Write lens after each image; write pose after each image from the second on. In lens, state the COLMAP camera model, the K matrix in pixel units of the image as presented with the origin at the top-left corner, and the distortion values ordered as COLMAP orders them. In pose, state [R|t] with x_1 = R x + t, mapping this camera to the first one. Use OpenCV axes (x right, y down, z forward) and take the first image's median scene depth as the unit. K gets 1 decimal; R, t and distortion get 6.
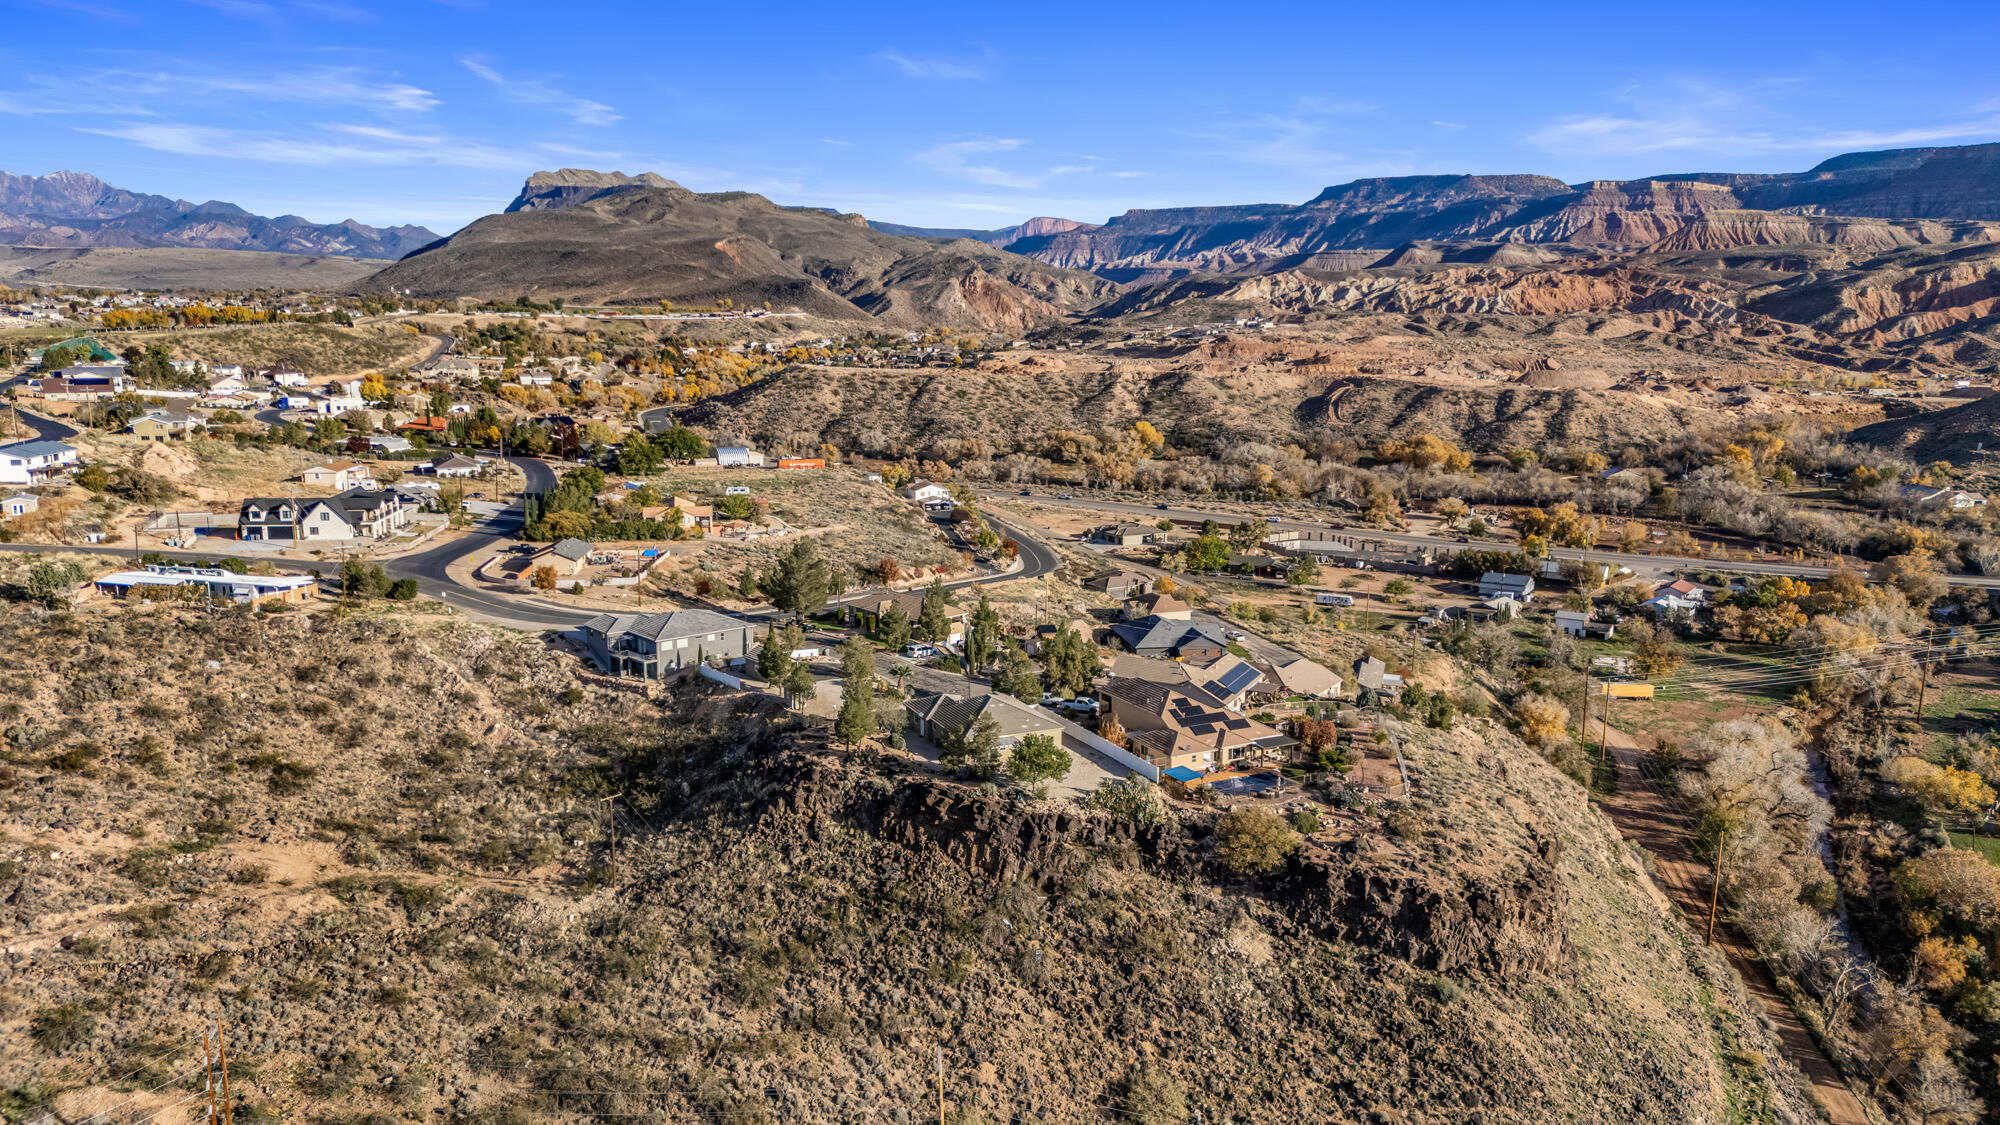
lens RADIAL K [[1455.3, 0, 1006.2], [0, 1455.3, 562.9], [0, 0, 1]] dist [0.106602, -0.134184]
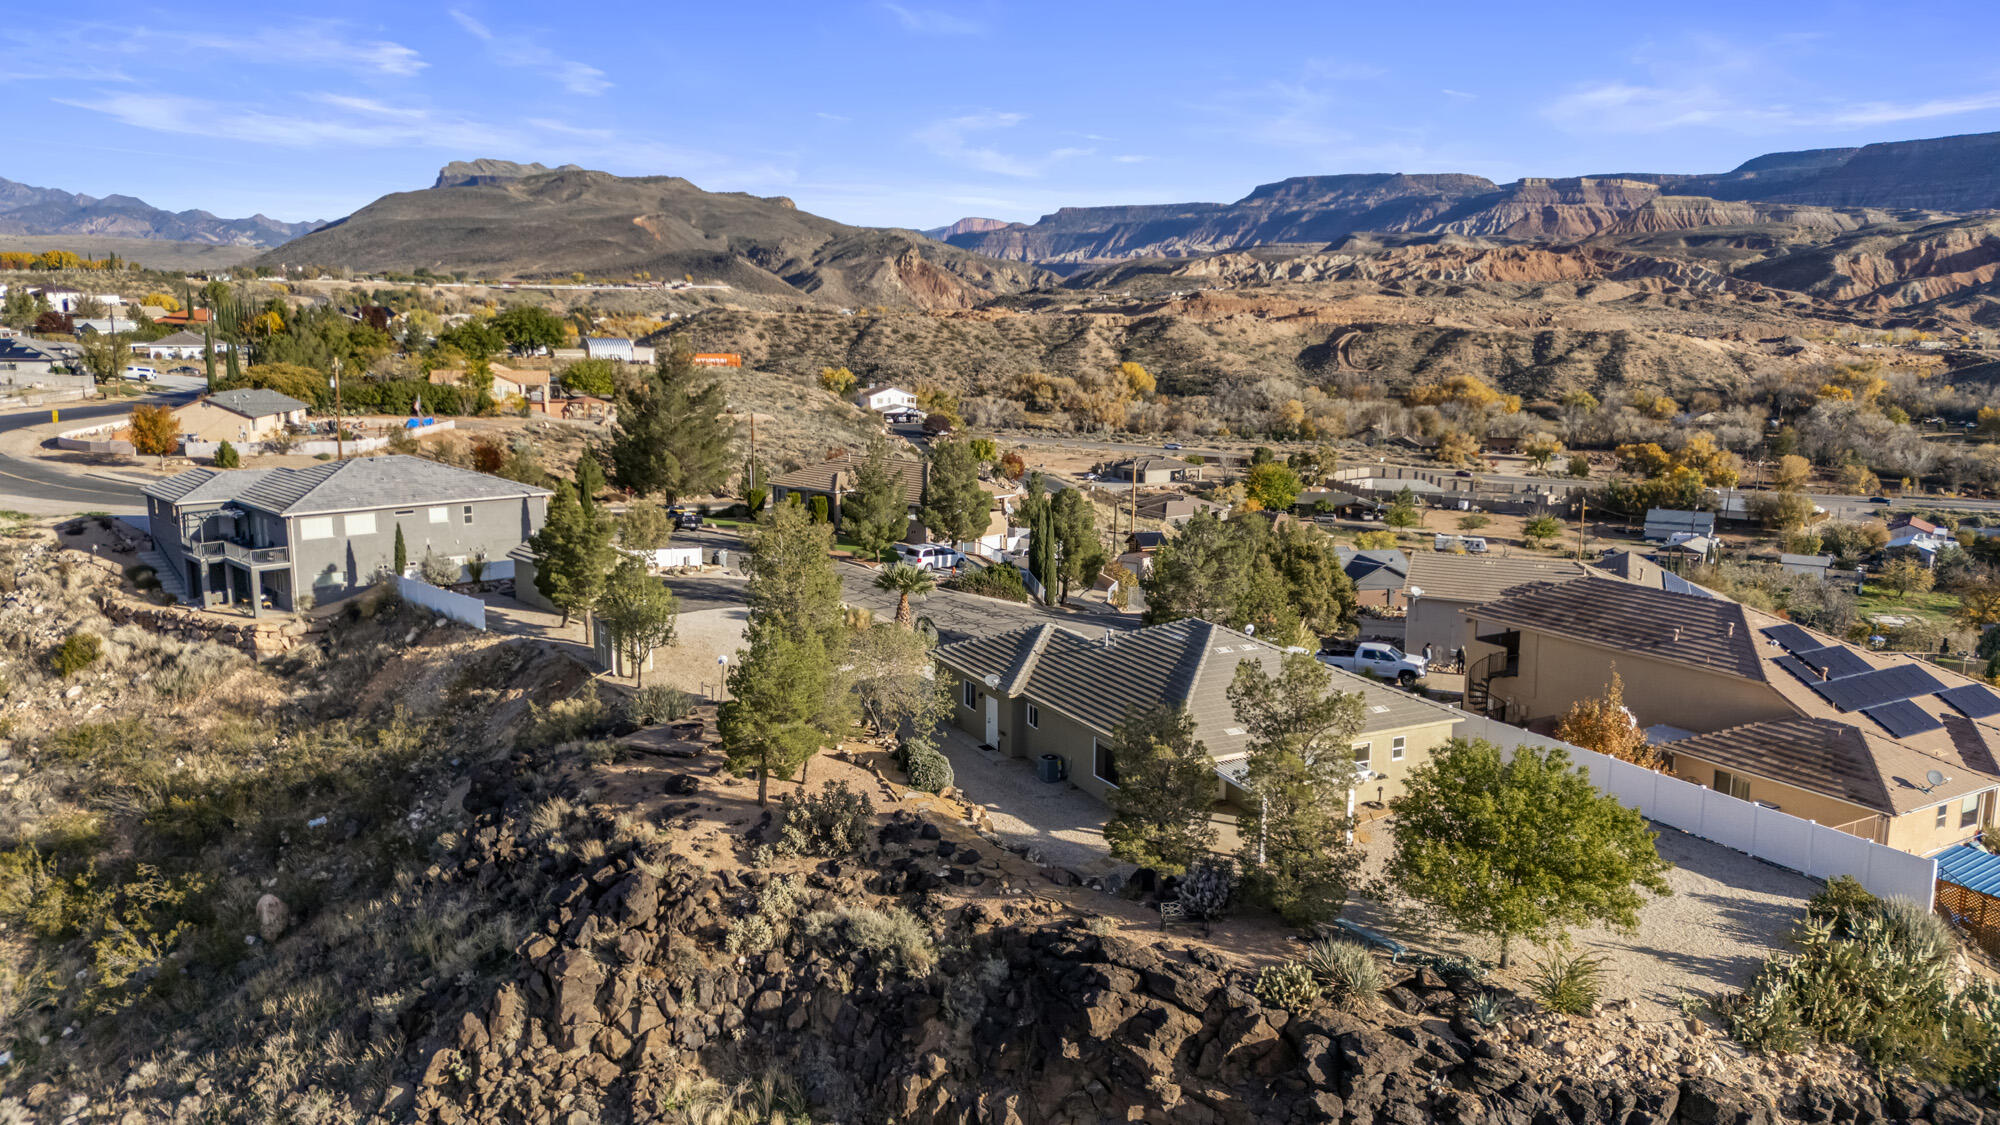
lens RADIAL K [[1453.2, 0, 1006.4], [0, 1453.2, 570.1], [0, 0, 1]] dist [0.073876, -0.074500]
pose [[0.998871, -0.005368, 0.047193, -0.010160], [0.005219, 0.999981, 0.003288, 0.011332], [-0.047210, -0.003038, 0.998880, 0.097833]]
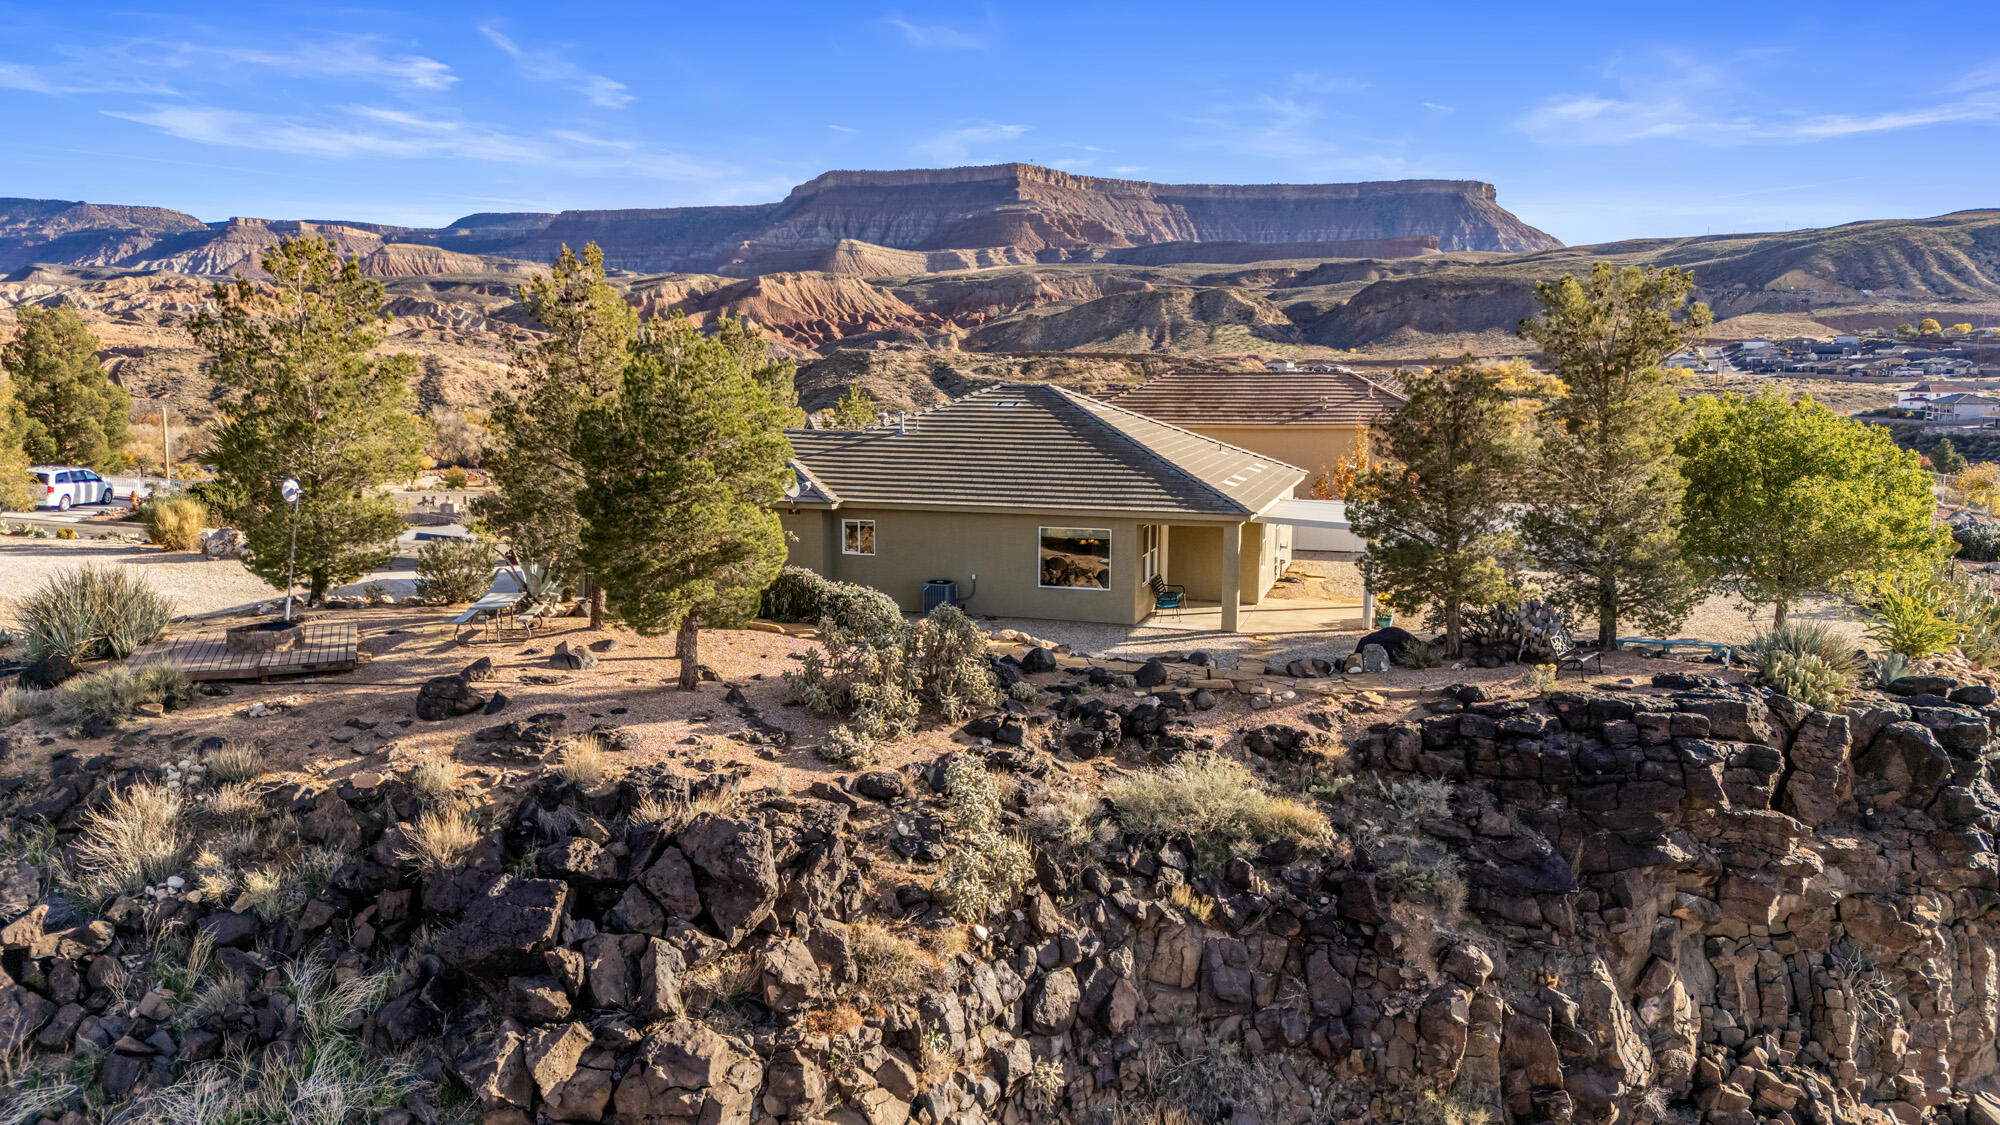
lens RADIAL K [[1453.6, 0, 1006.7], [0, 1453.6, 569.8], [0, 0, 1]] dist [0.088191, -0.103524]
pose [[0.658603, -0.104176, 0.745245, -0.027008], [0.128103, 0.991436, 0.025381, 0.016464], [-0.741507, 0.078752, 0.666308, 0.122585]]
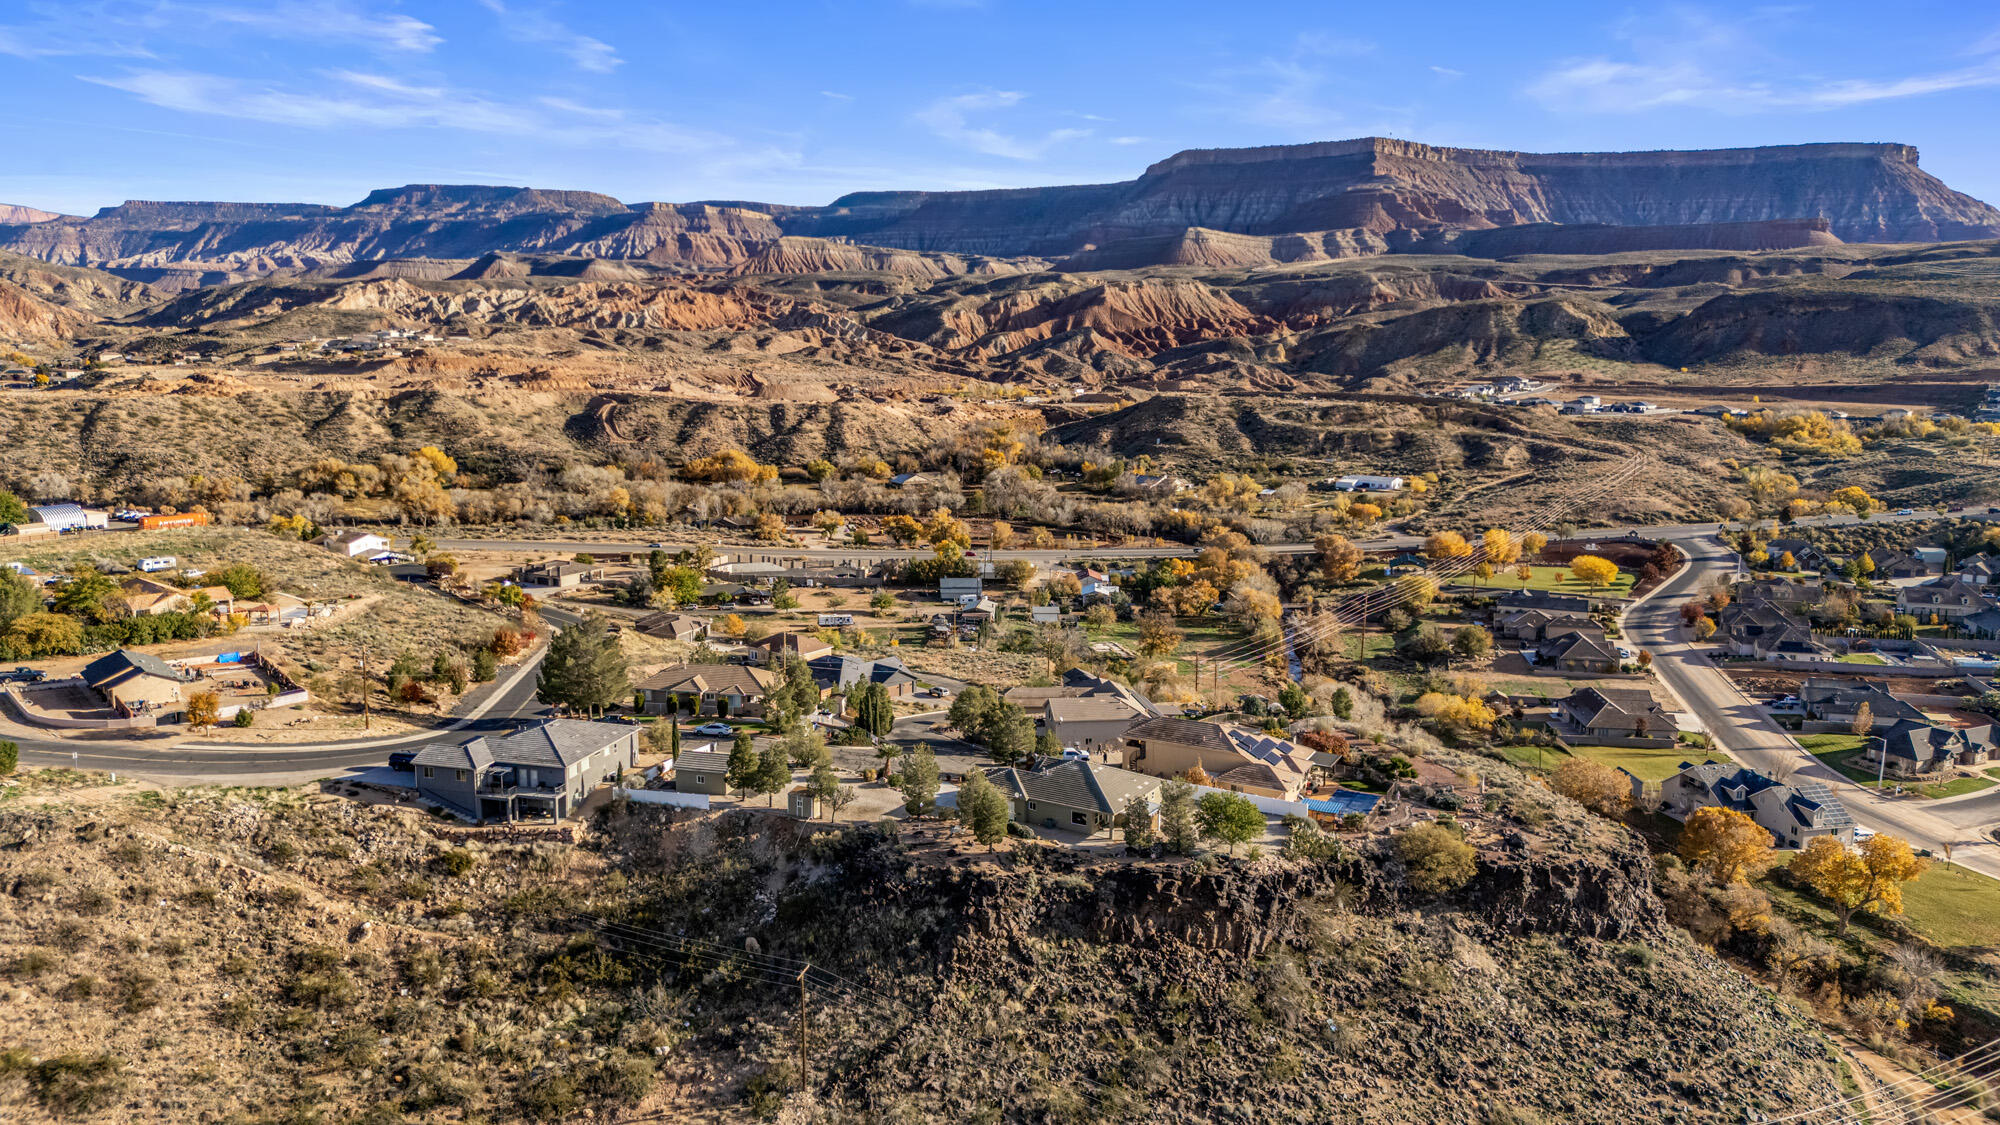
lens RADIAL K [[1455.9, 0, 1007.0], [0, 1455.9, 568.7], [0, 0, 1]] dist [0.074040, -0.077362]
pose [[0.816113, -0.089457, 0.570926, -0.079066], [0.092020, 0.995457, 0.024438, -0.007576], [-0.570519, 0.032593, 0.820637, 0.041333]]
